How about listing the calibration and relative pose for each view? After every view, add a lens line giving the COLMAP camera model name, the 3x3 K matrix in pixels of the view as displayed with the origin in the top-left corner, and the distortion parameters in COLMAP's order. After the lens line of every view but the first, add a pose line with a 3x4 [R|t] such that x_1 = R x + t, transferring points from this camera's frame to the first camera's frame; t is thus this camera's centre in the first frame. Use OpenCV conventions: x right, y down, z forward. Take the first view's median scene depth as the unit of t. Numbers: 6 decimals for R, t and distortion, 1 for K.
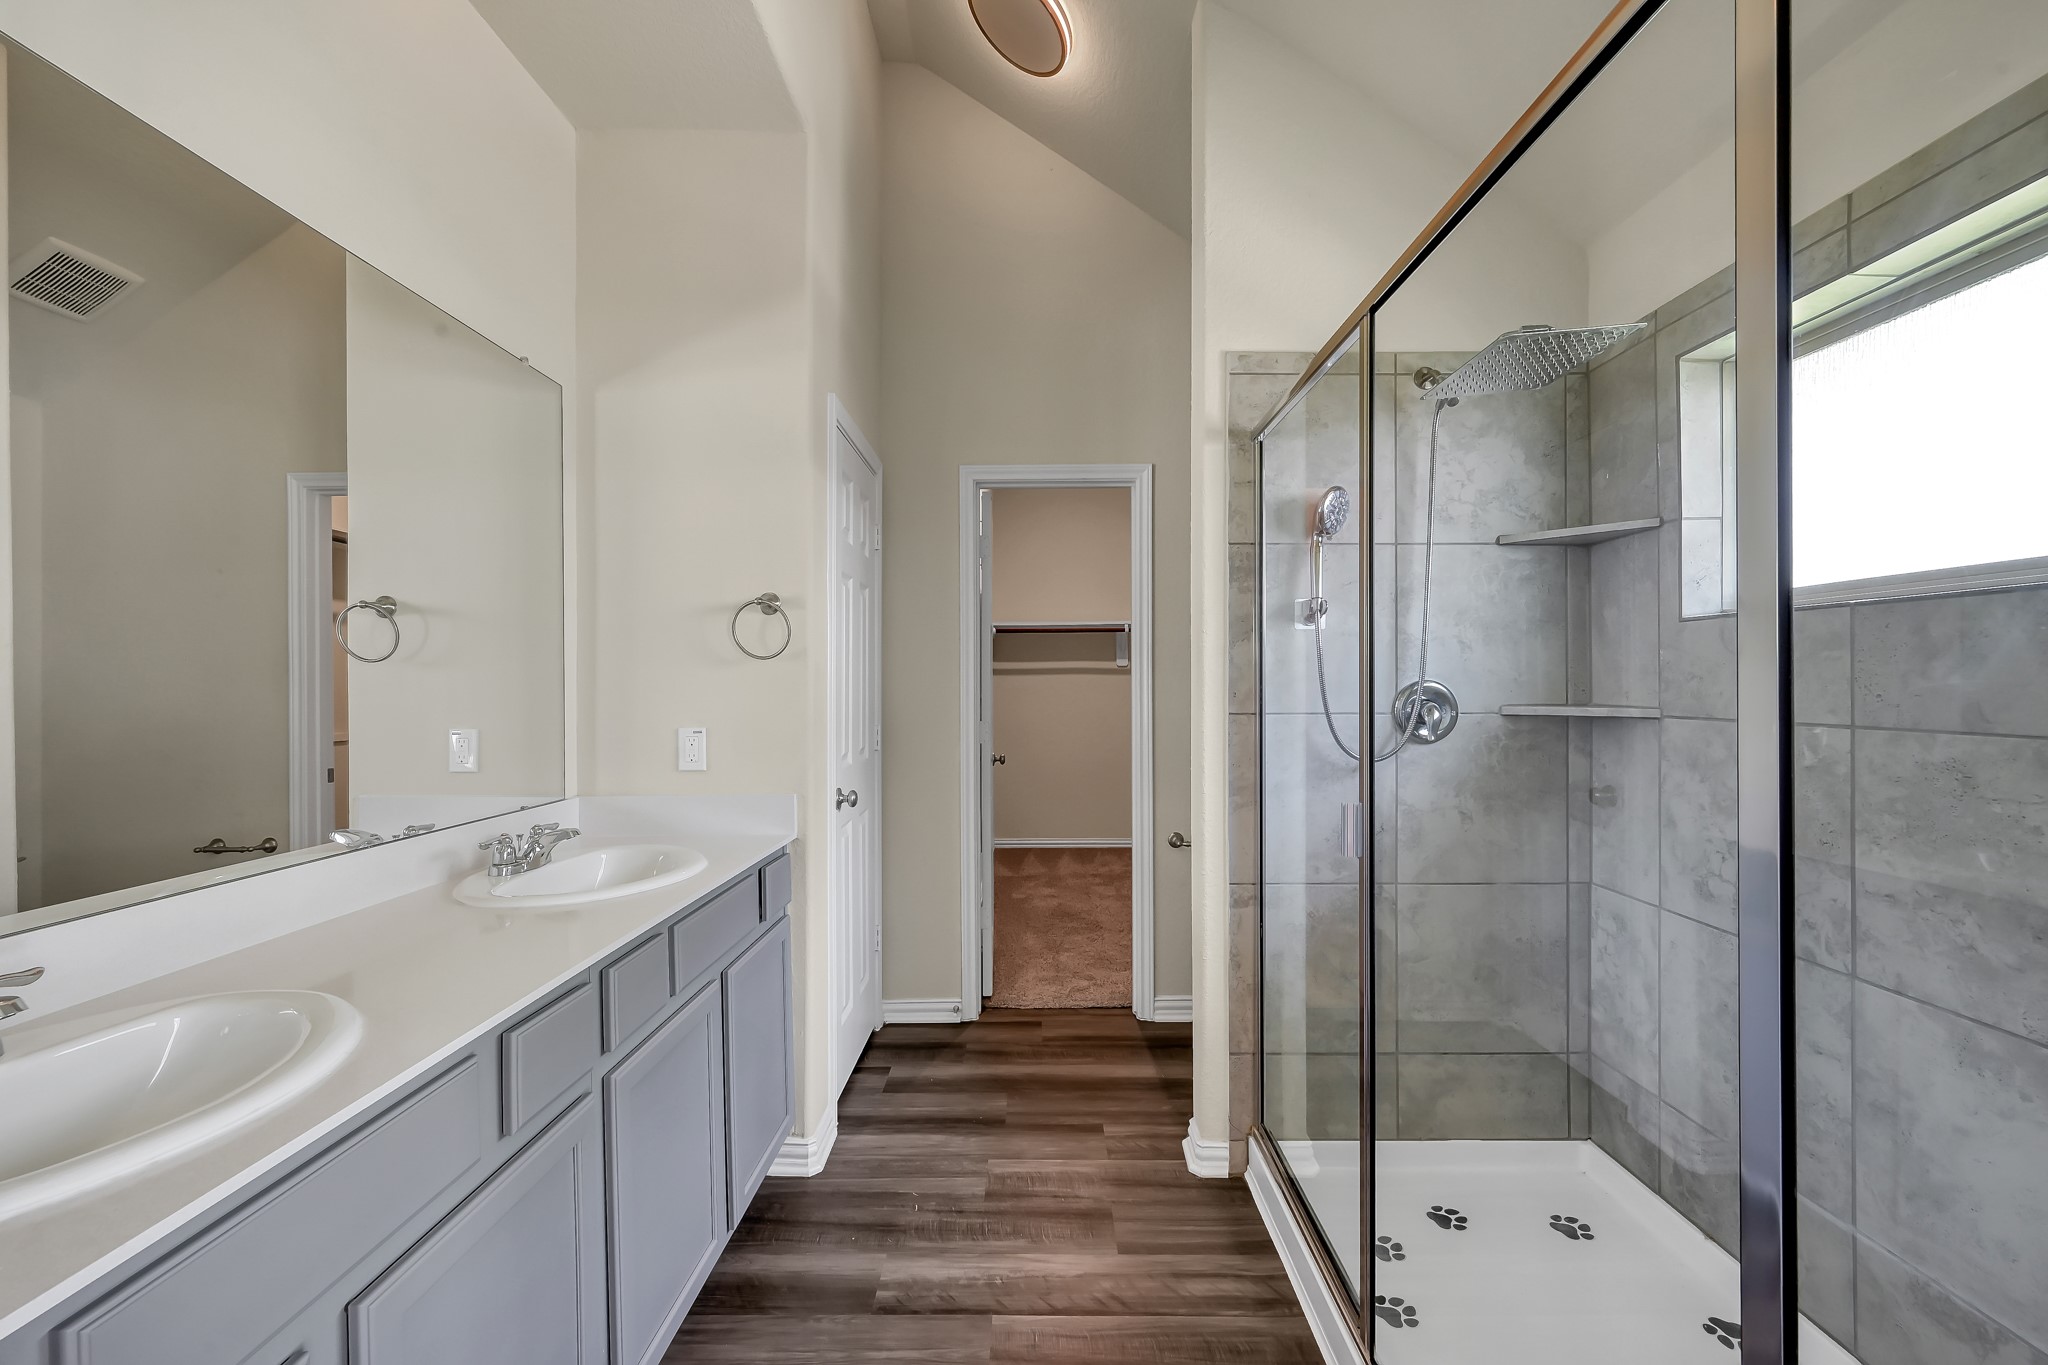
lens RADIAL K [[806.6, 0, 1045.5], [0, 806.6, 676.4], [0, 0, 1]] dist [-0.002036, 0.000995]
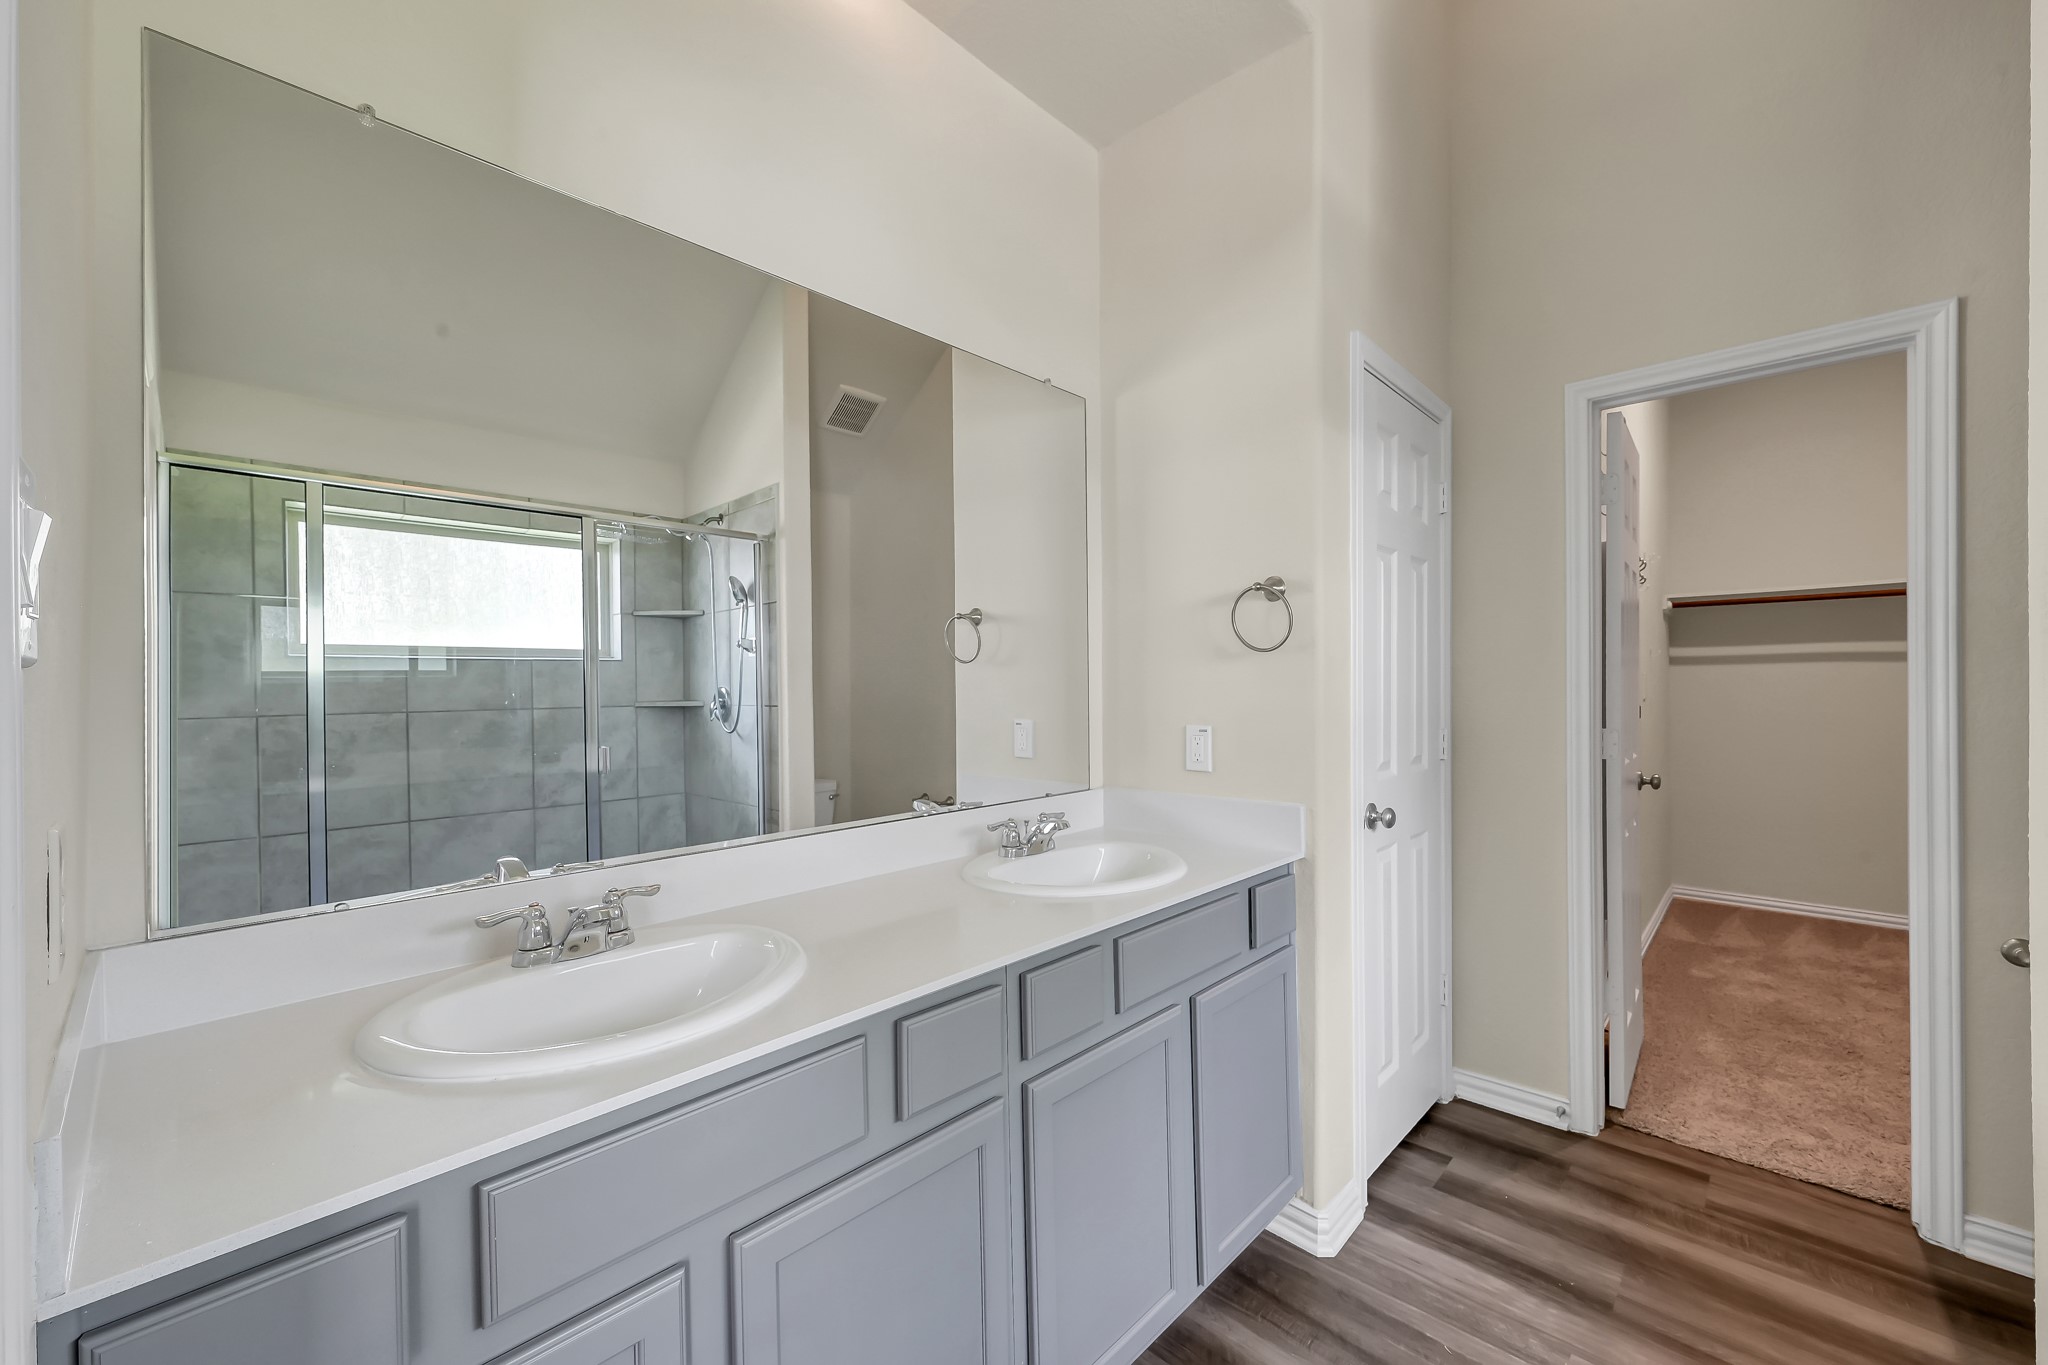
lens RADIAL K [[806.6, 0, 1037.7], [0, 806.6, 680.8], [0, 0, 1]] dist [-0.002036, 0.000995]
pose [[0.722684, -0.002930, -0.691172, 0.079156], [0.011221, 0.999909, 0.007494, 0.001132], [0.691087, -0.013171, 0.722651, 0.175415]]
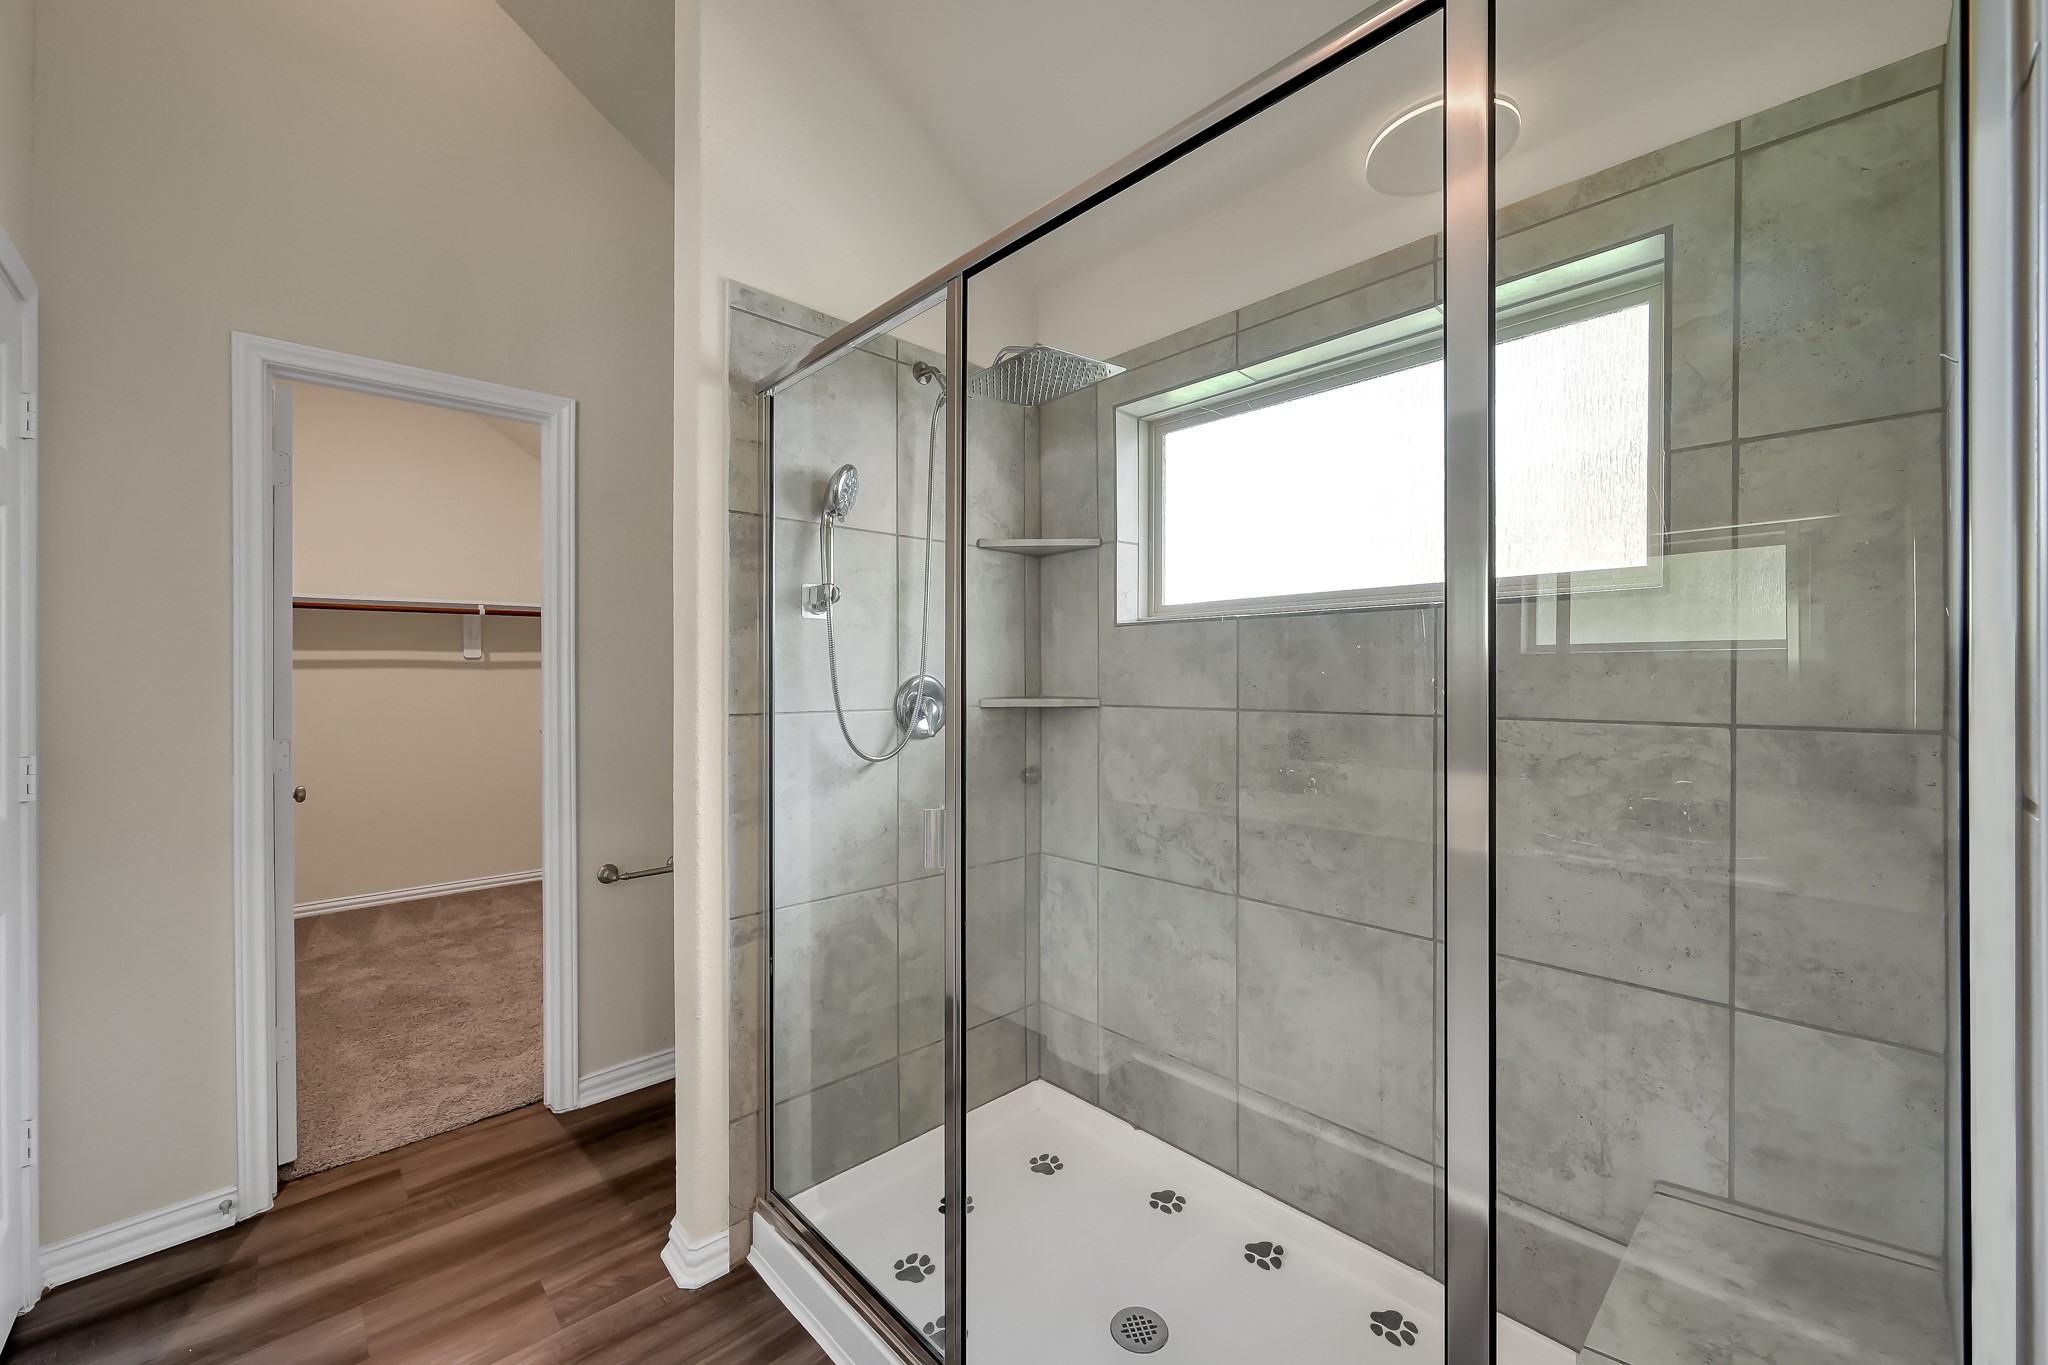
lens RADIAL K [[806.6, 0, 1038.3], [0, 806.6, 674.2], [0, 0, 1]] dist [-0.002036, 0.000995]
pose [[0.731963, 0.001537, 0.681342, -0.106050], [-0.002556, 0.999997, 0.000489, 0.003073], [-0.681339, -0.002100, 0.731965, 0.170754]]
